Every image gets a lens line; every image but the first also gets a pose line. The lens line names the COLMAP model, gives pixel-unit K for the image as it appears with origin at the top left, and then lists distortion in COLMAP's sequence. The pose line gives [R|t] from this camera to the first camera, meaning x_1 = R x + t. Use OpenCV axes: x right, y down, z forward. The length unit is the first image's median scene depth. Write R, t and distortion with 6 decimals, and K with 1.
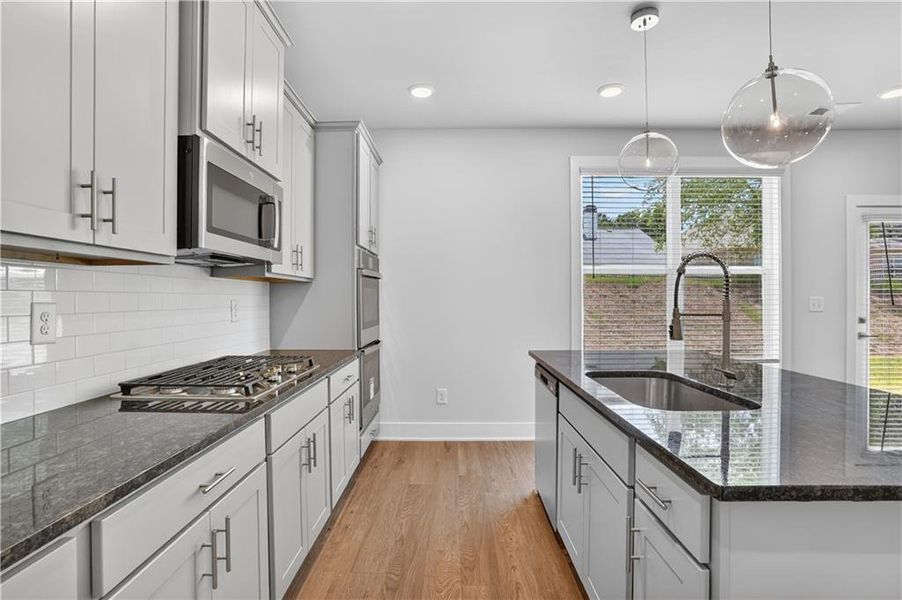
lens RADIAL K [[447.3, 0, 448.0], [0, 447.3, 294.9], [0, 0, 1]] dist [-0.079011, 0.034284]
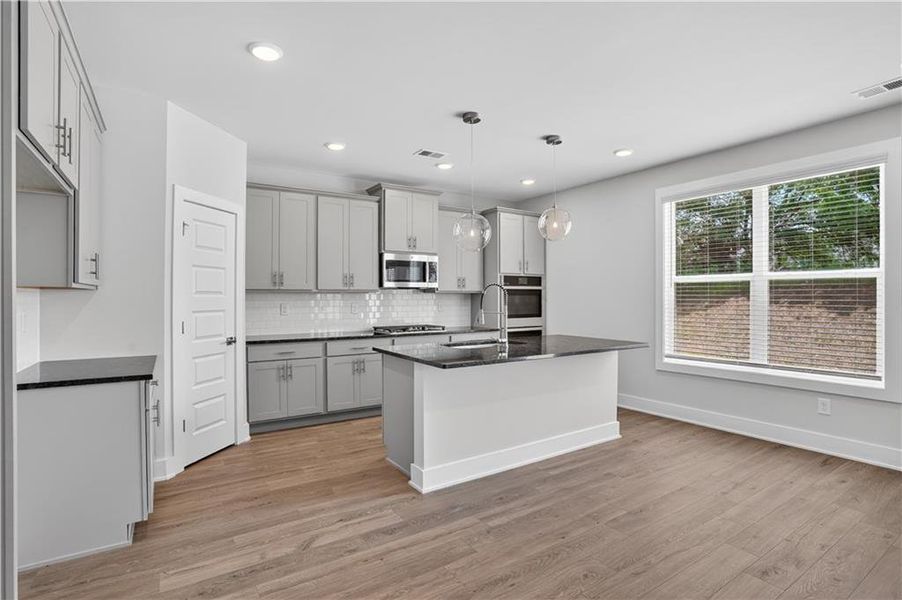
lens RADIAL K [[447.3, 0, 448.0], [0, 447.3, 294.9], [0, 0, 1]] dist [-0.079011, 0.034284]
pose [[0.558300, 0.001243, -0.829638, 1.782556], [0.006604, 0.999961, 0.005942, -0.046024], [0.829613, -0.008796, 0.558270, -0.339286]]
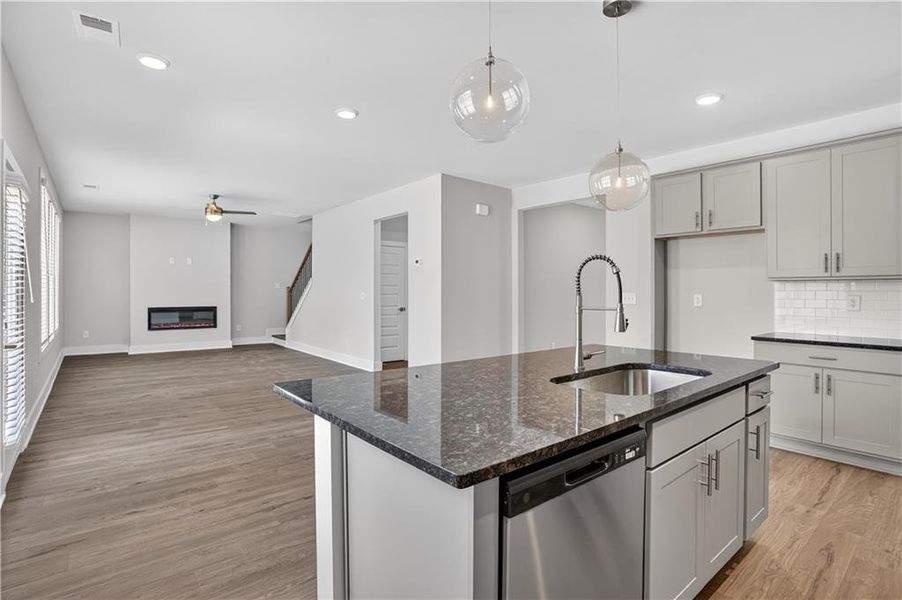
lens RADIAL K [[447.3, 0, 448.0], [0, 447.3, 294.9], [0, 0, 1]] dist [-0.079011, 0.034284]
pose [[-0.648739, -0.005219, 0.760993, -0.038495], [-0.008785, 0.999961, -0.000632, 0.007465], [-0.760960, -0.007095, -0.648760, 1.616146]]
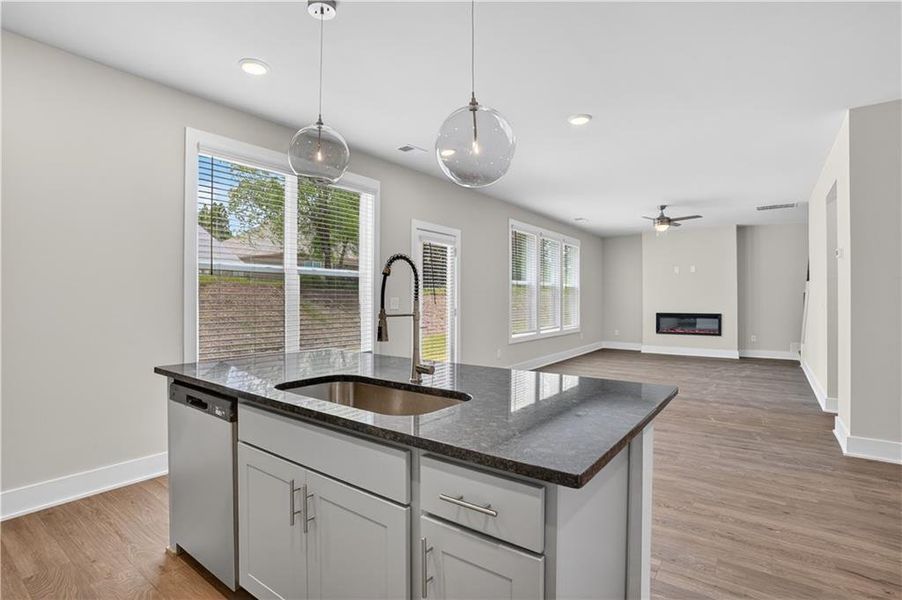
lens RADIAL K [[447.3, 0, 448.0], [0, 447.3, 294.9], [0, 0, 1]] dist [-0.079011, 0.034284]
pose [[0.589793, 0.009095, 0.807503, -0.161628], [-0.010333, 0.999940, -0.003716, -0.000352], [-0.807488, -0.006152, 0.589852, 0.220131]]
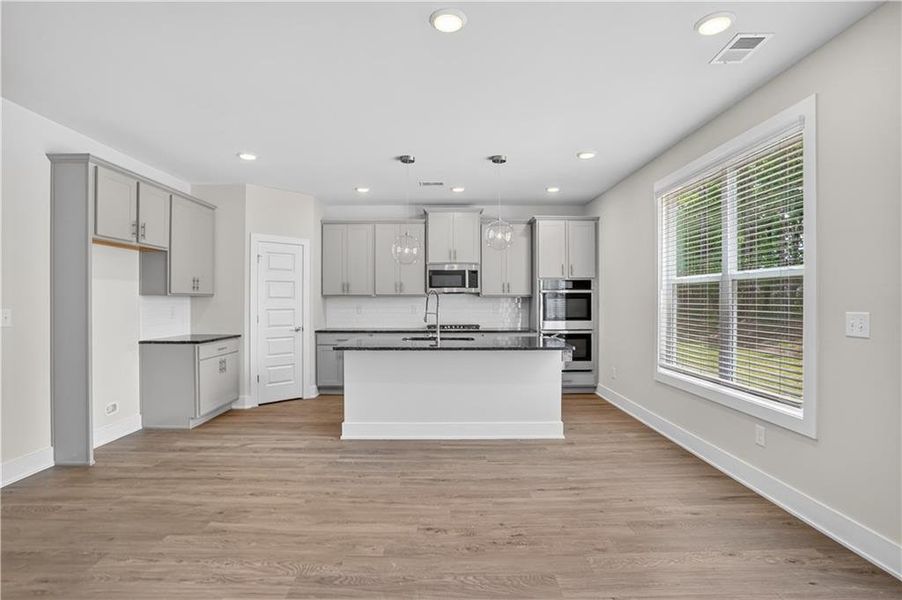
lens RADIAL K [[447.3, 0, 448.0], [0, 447.3, 294.9], [0, 0, 1]] dist [-0.079011, 0.034284]
pose [[0.018194, -0.006855, -0.999811, 2.562178], [0.010488, 0.999923, -0.006665, -0.037626], [0.999779, -0.010364, 0.018265, 0.794735]]
